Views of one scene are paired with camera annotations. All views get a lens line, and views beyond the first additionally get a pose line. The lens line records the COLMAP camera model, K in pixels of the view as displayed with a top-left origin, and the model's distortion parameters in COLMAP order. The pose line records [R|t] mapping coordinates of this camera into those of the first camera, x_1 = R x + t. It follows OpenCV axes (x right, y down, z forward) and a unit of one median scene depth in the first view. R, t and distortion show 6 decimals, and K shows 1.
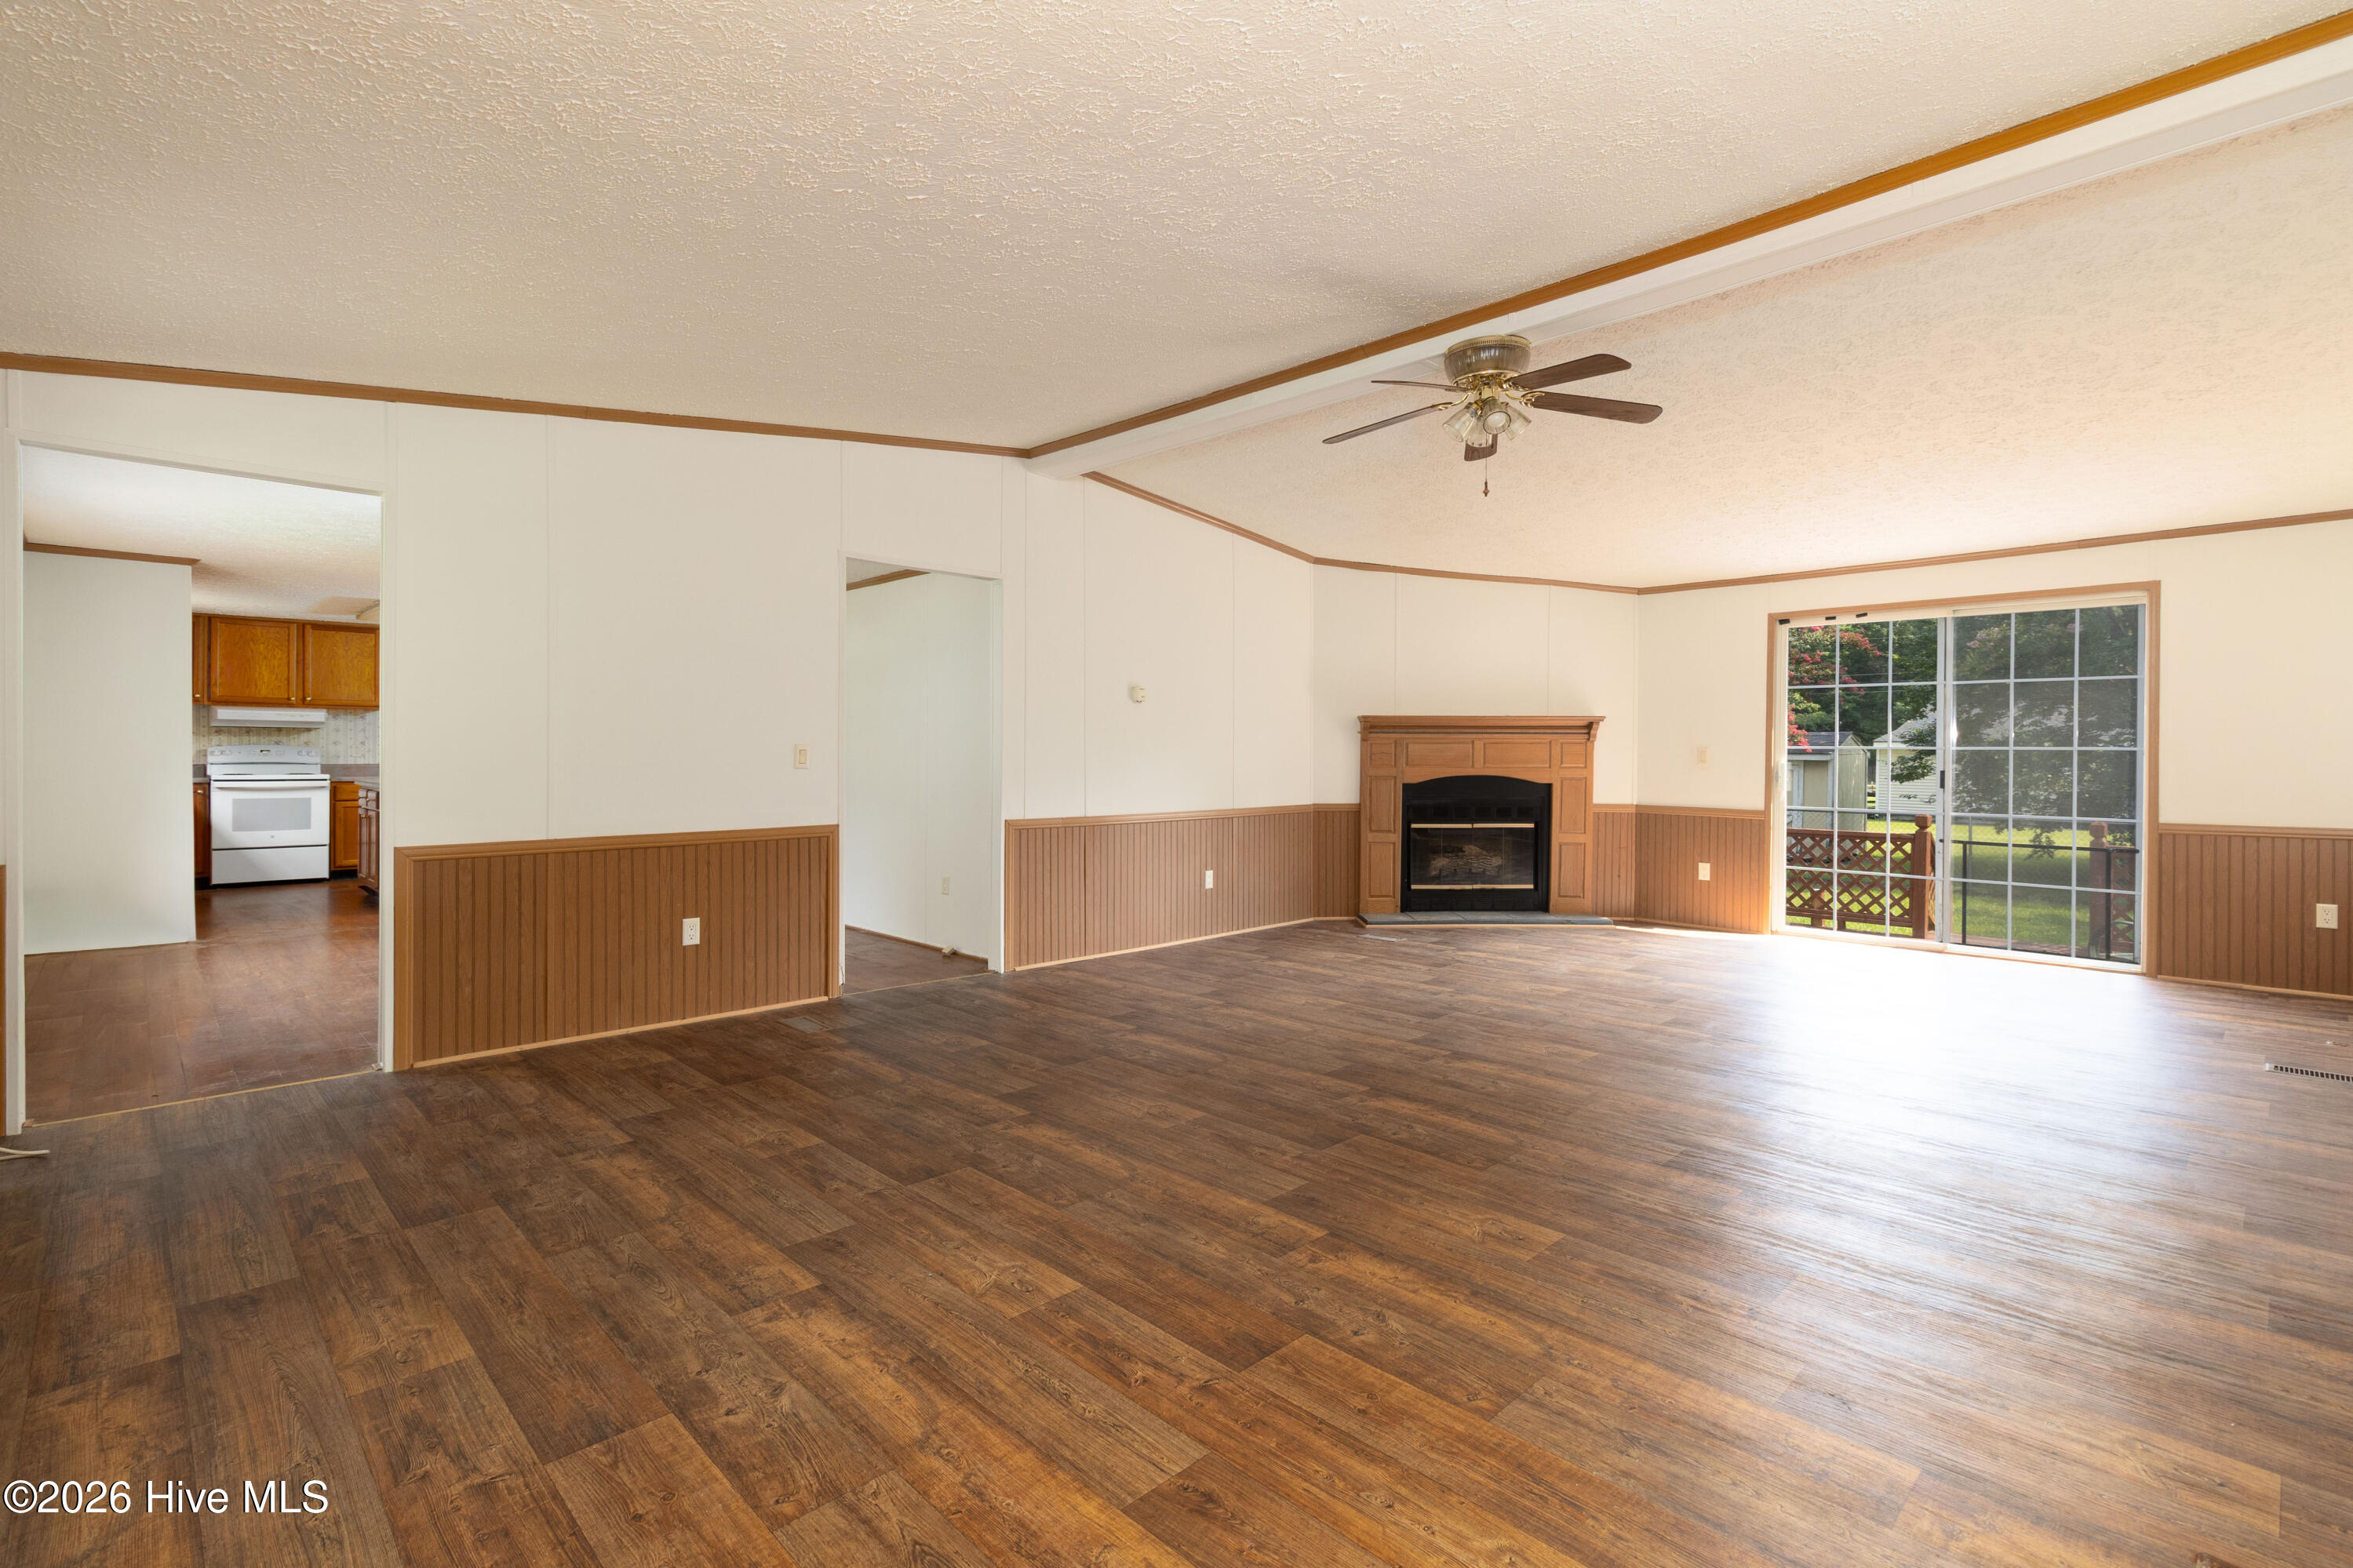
lens RADIAL K [[1093.6, 0, 1172.8], [0, 1093.6, 771.2], [0, 0, 1]] dist [0.008521, 0.000334]
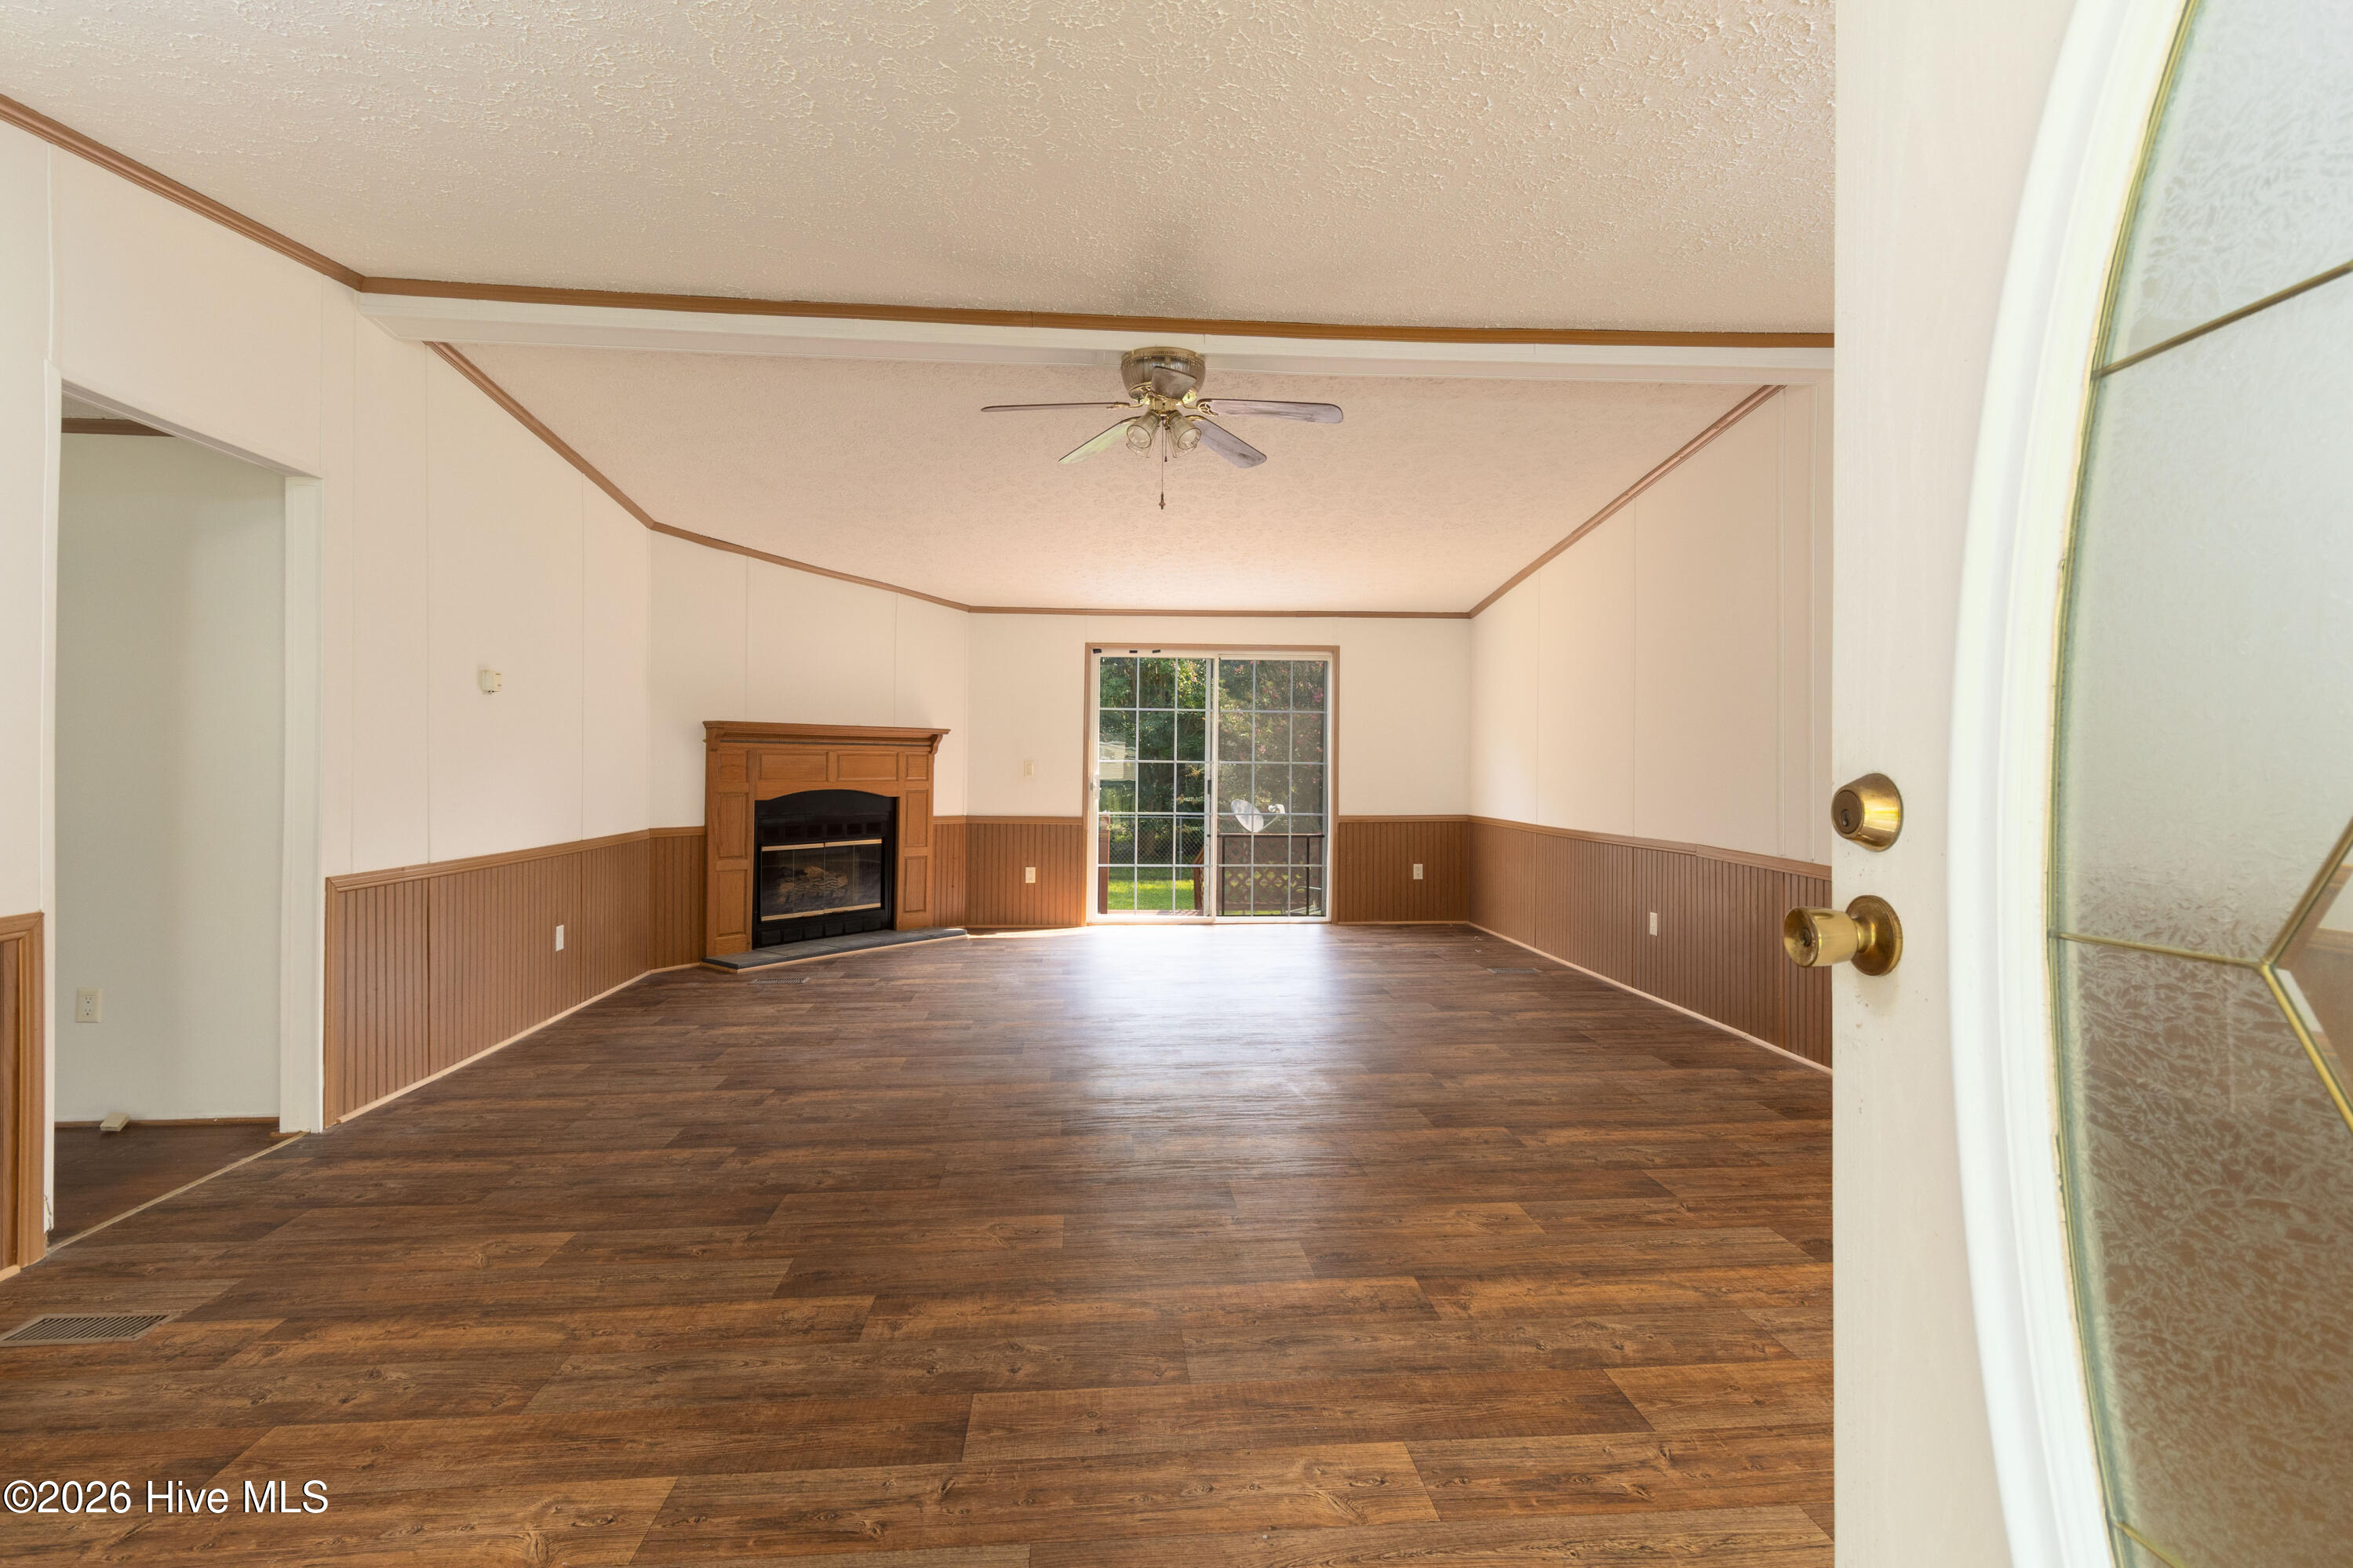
lens RADIAL K [[1093.6, 0, 1184.8], [0, 1093.6, 782.8], [0, 0, 1]] dist [0.008521, 0.000334]
pose [[0.632045, -0.012365, 0.774833, -0.319033], [0.010376, 0.999918, 0.007493, -0.007689], [-0.774862, 0.003304, 0.632122, 0.246210]]
